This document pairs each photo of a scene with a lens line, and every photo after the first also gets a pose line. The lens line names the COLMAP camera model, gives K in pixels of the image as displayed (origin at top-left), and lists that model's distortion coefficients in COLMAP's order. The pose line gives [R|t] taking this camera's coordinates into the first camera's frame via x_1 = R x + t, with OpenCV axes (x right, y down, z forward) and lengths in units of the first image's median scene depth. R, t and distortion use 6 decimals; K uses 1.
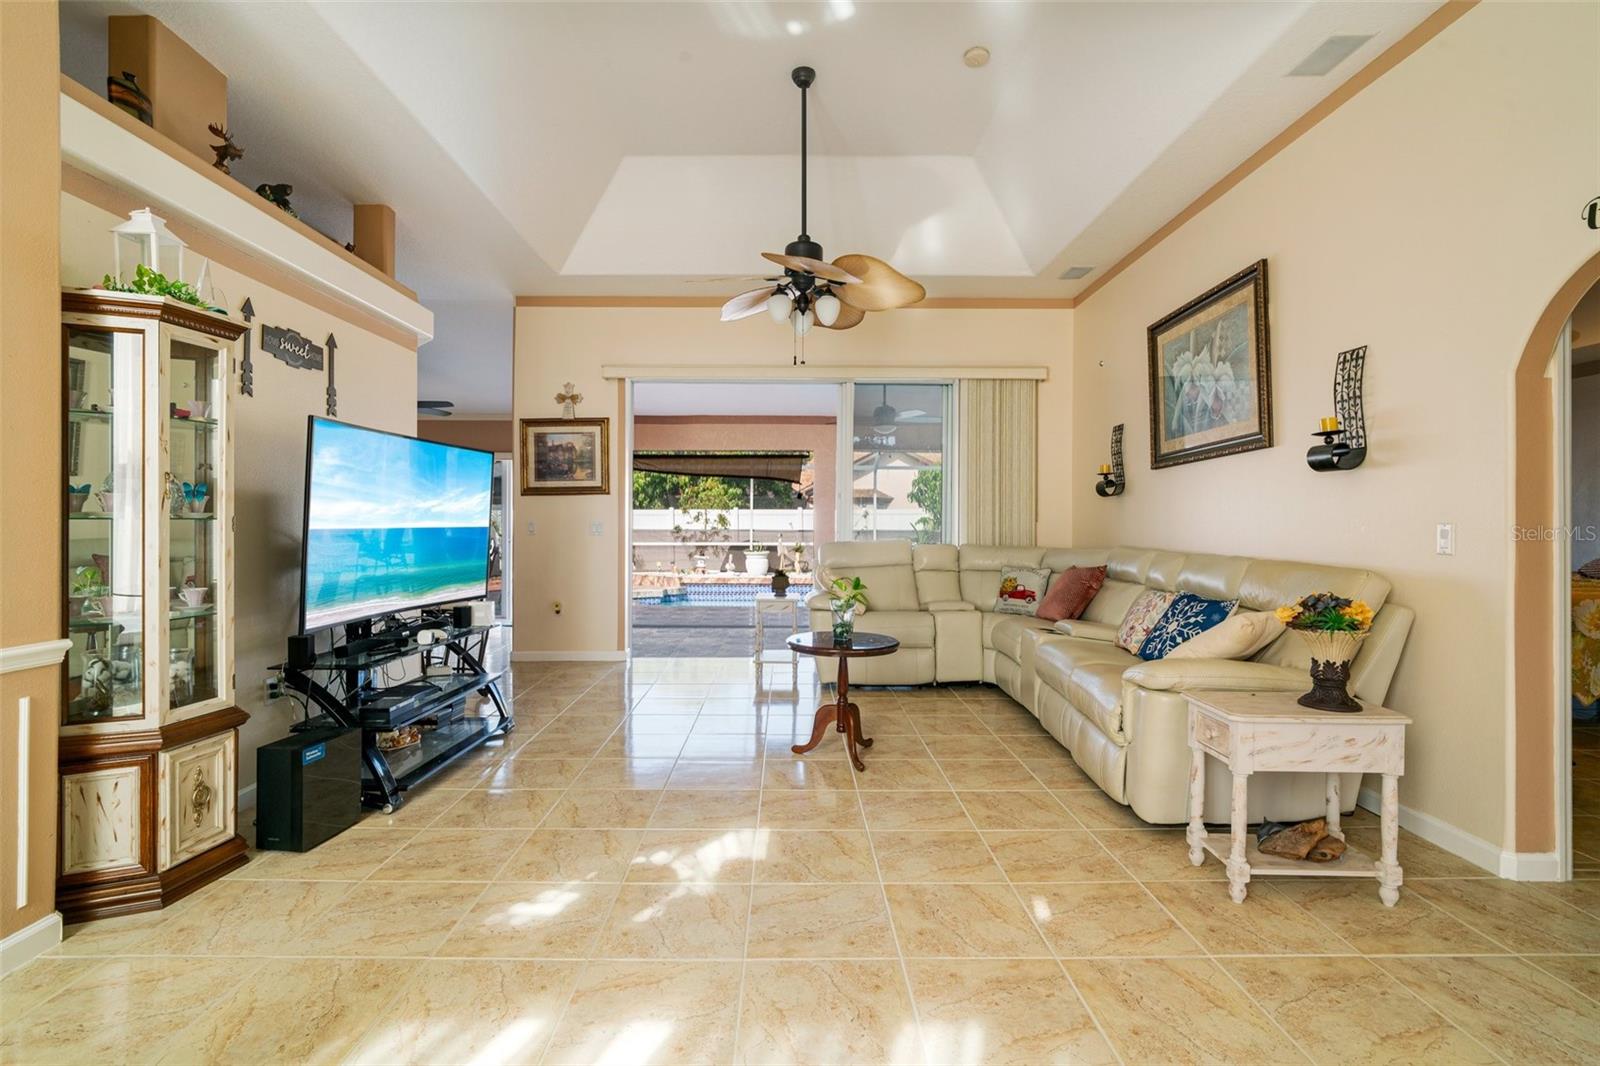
lens RADIAL K [[758.6, 0, 784.1], [0, 758.6, 525.2], [0, 0, 1]] dist [-0.013887, 0.006054]
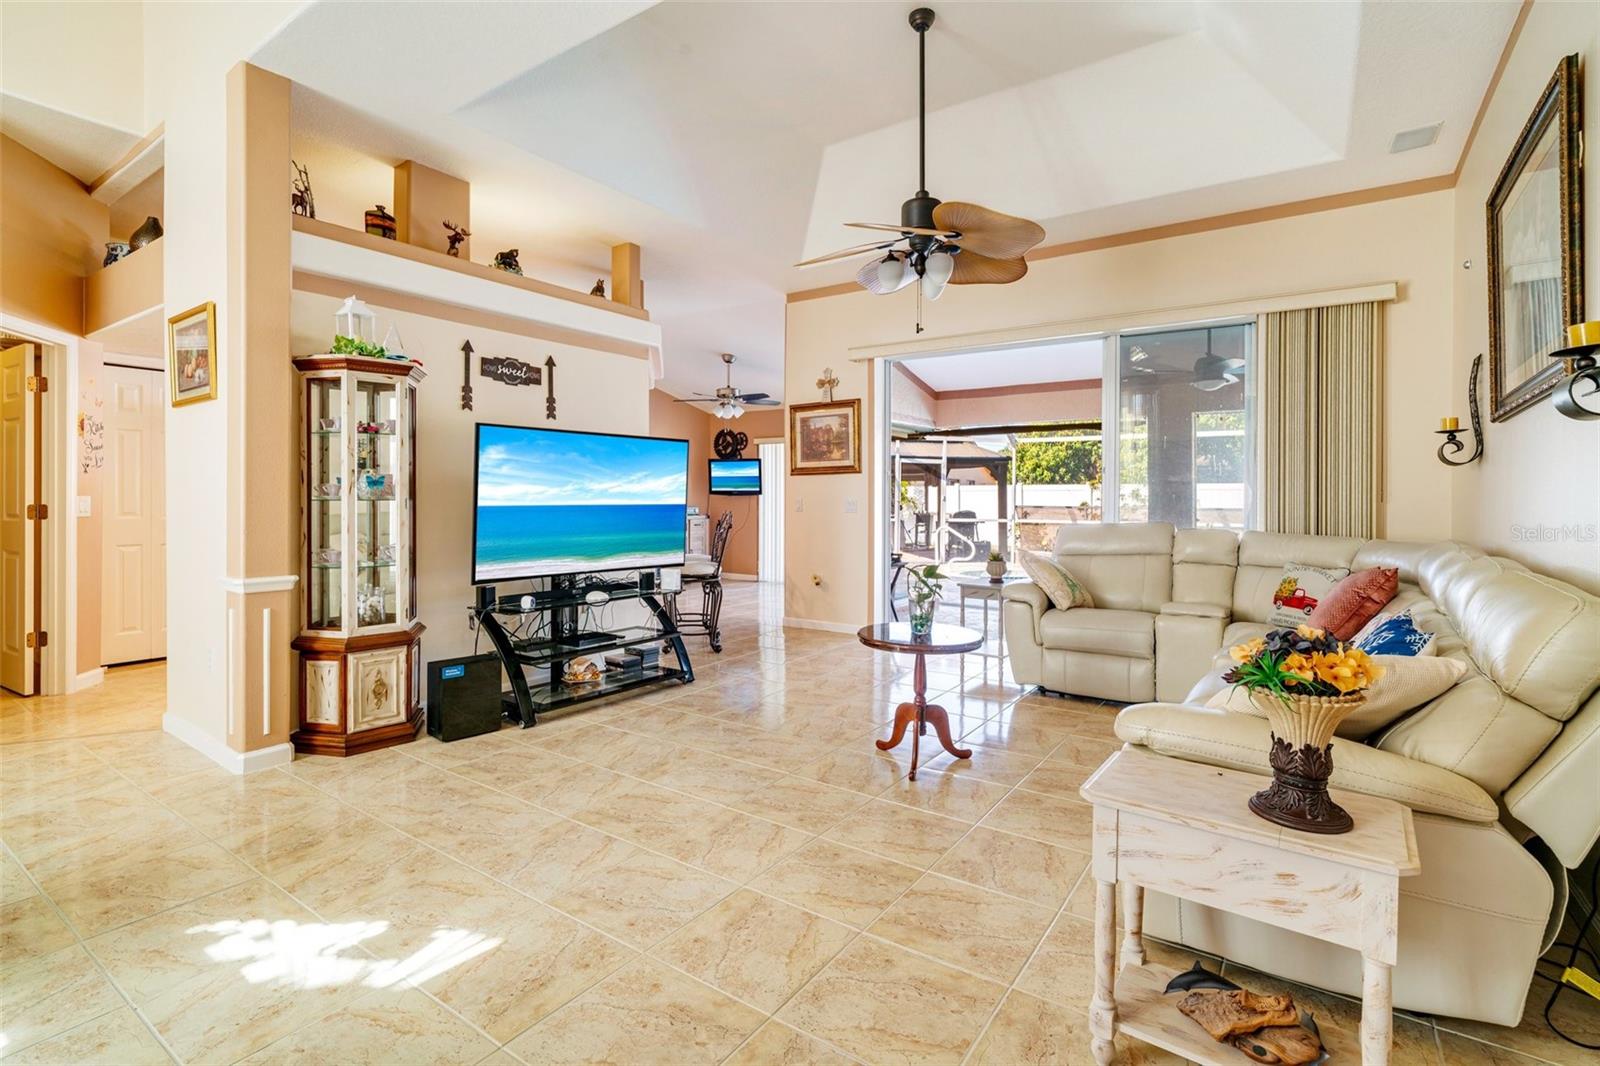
lens RADIAL K [[758.6, 0, 780.2], [0, 758.6, 500.7], [0, 0, 1]] dist [-0.013887, 0.006054]
pose [[0.812430, 0.004552, -0.583041, 0.571317], [-0.003830, 0.999990, 0.002472, -0.010695], [0.583047, 0.000225, 0.812439, 0.202954]]
